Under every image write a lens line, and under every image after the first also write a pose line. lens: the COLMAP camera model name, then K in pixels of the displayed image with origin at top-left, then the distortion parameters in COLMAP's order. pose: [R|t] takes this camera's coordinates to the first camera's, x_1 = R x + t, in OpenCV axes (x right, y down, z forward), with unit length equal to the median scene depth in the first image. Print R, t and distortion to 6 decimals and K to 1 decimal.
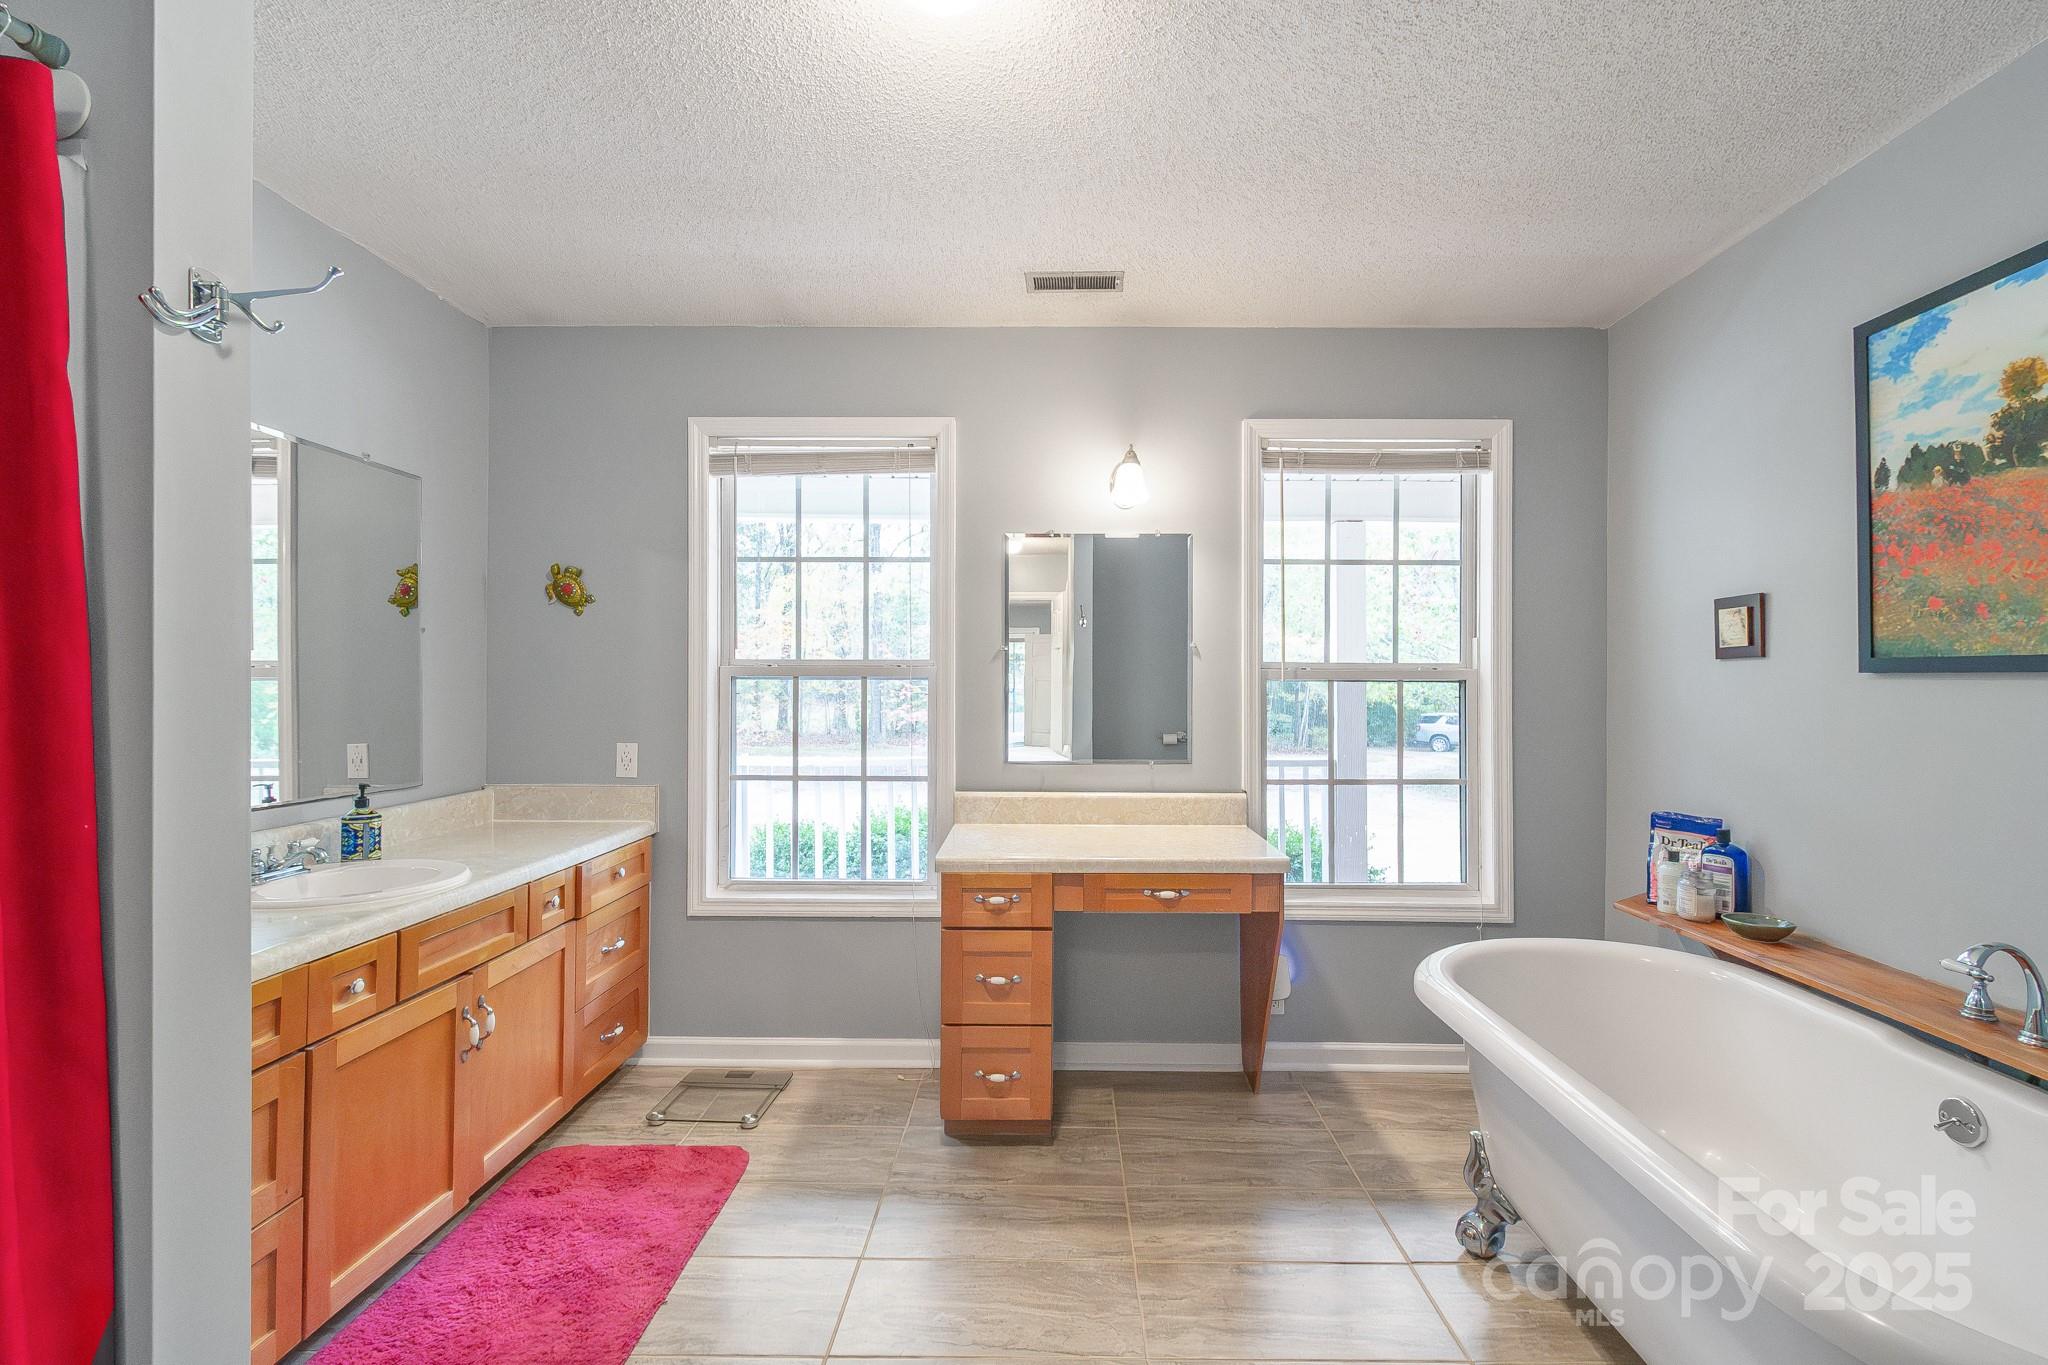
lens RADIAL K [[921.2, 0, 1039.2], [0, 921.2, 686.2], [0, 0, 1]] dist [0.002301, -0.000221]
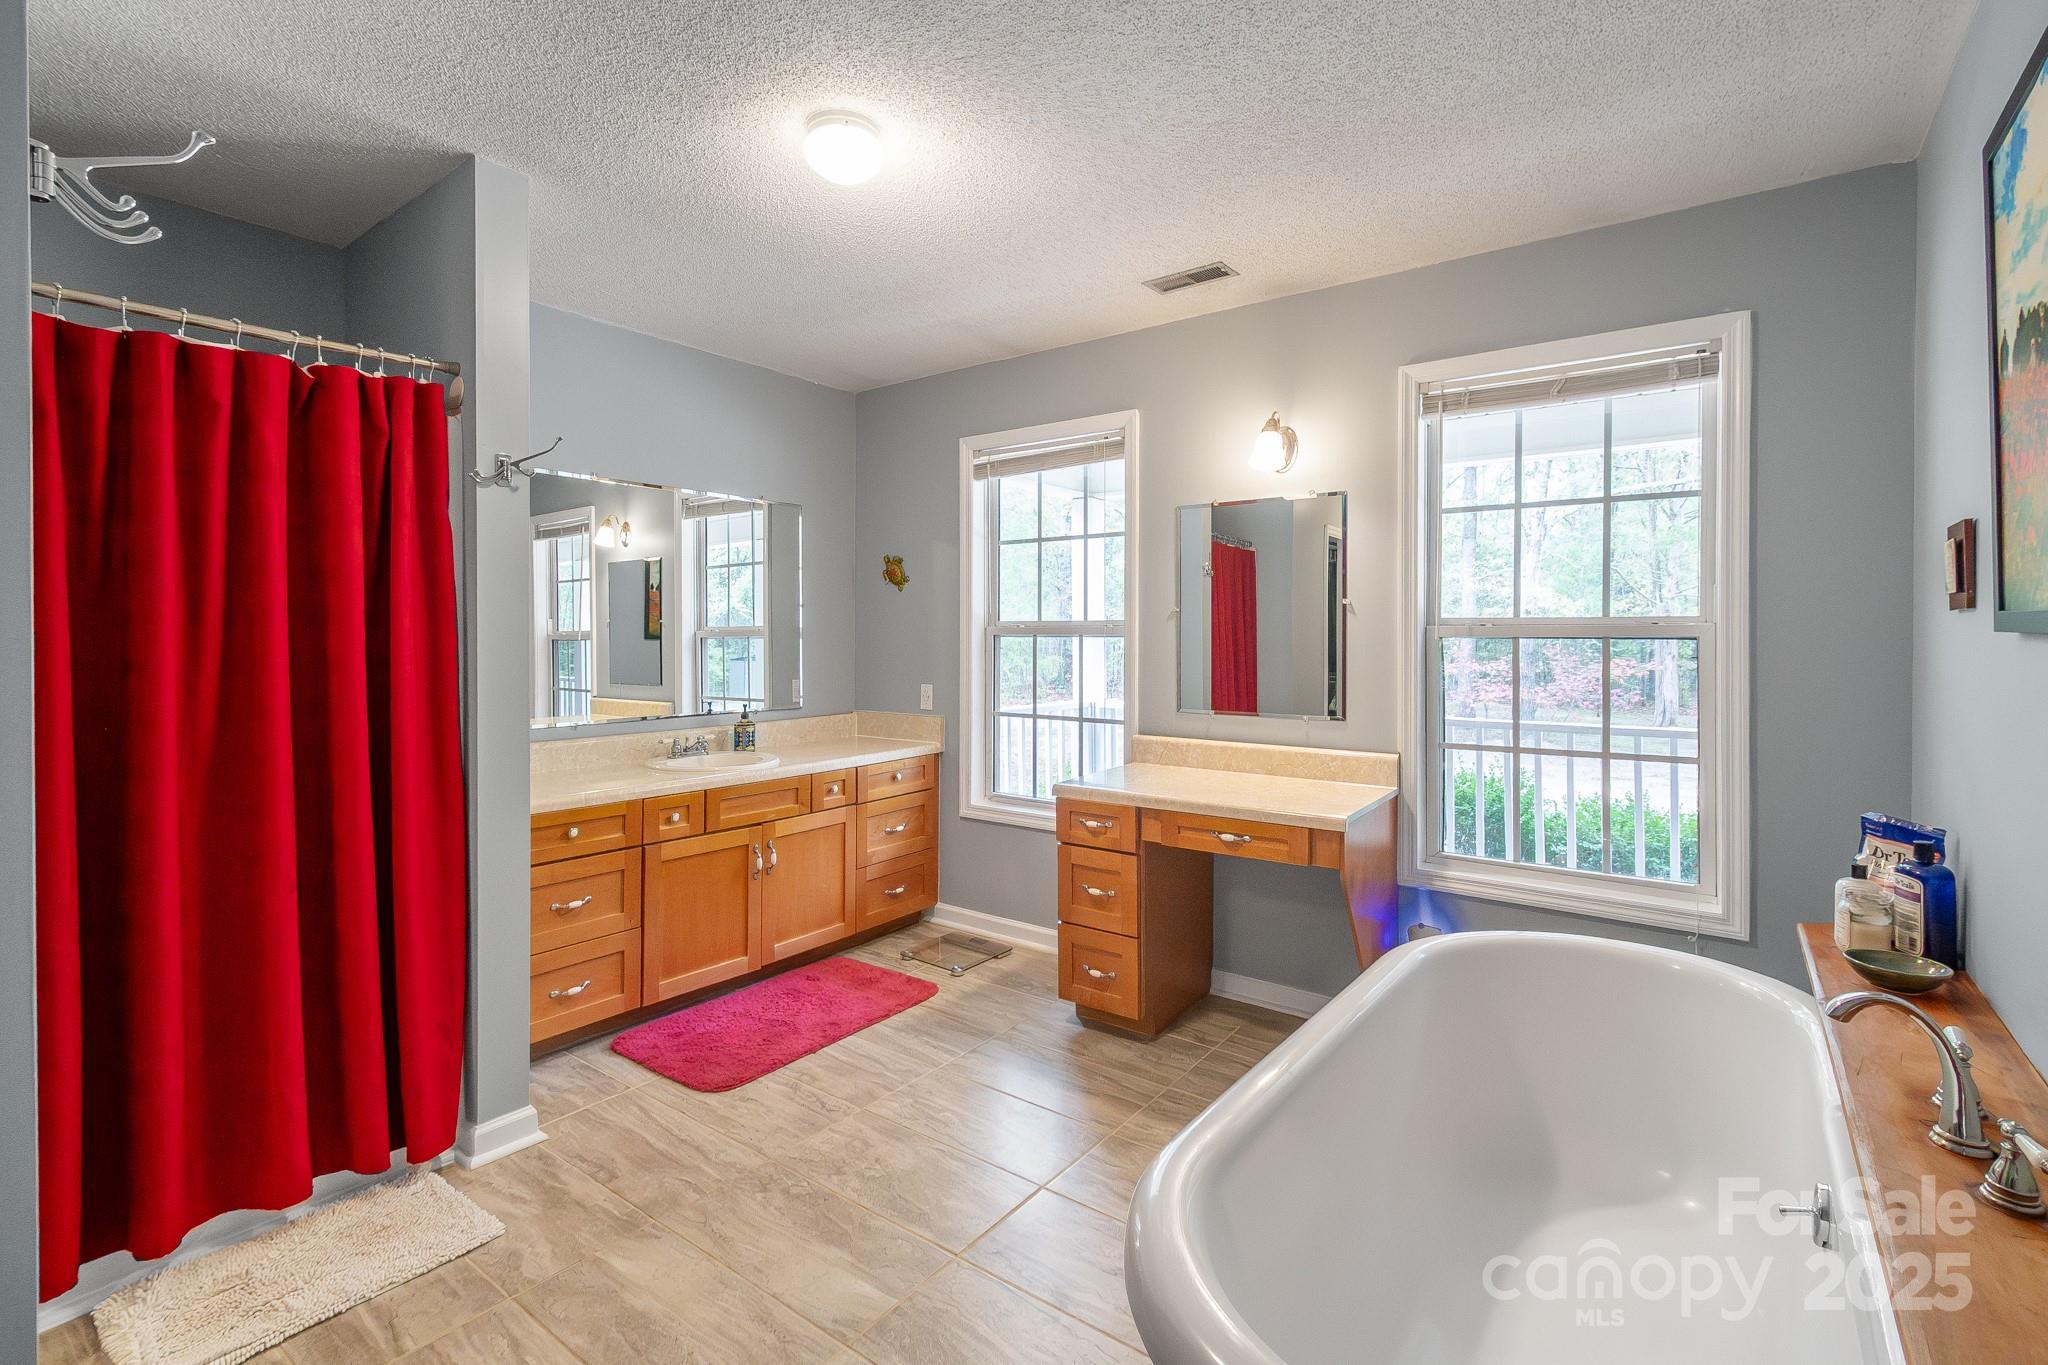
lens RADIAL K [[913.2, 0, 1032.1], [0, 913.2, 643.8], [0, 0, 1]] dist [0.000358, -0.000321]
pose [[0.813402, 0.002876, -0.581694, 0.506538], [0.001442, 0.999975, 0.006961, -0.007829], [0.581700, -0.006501, 0.813378, -0.003759]]
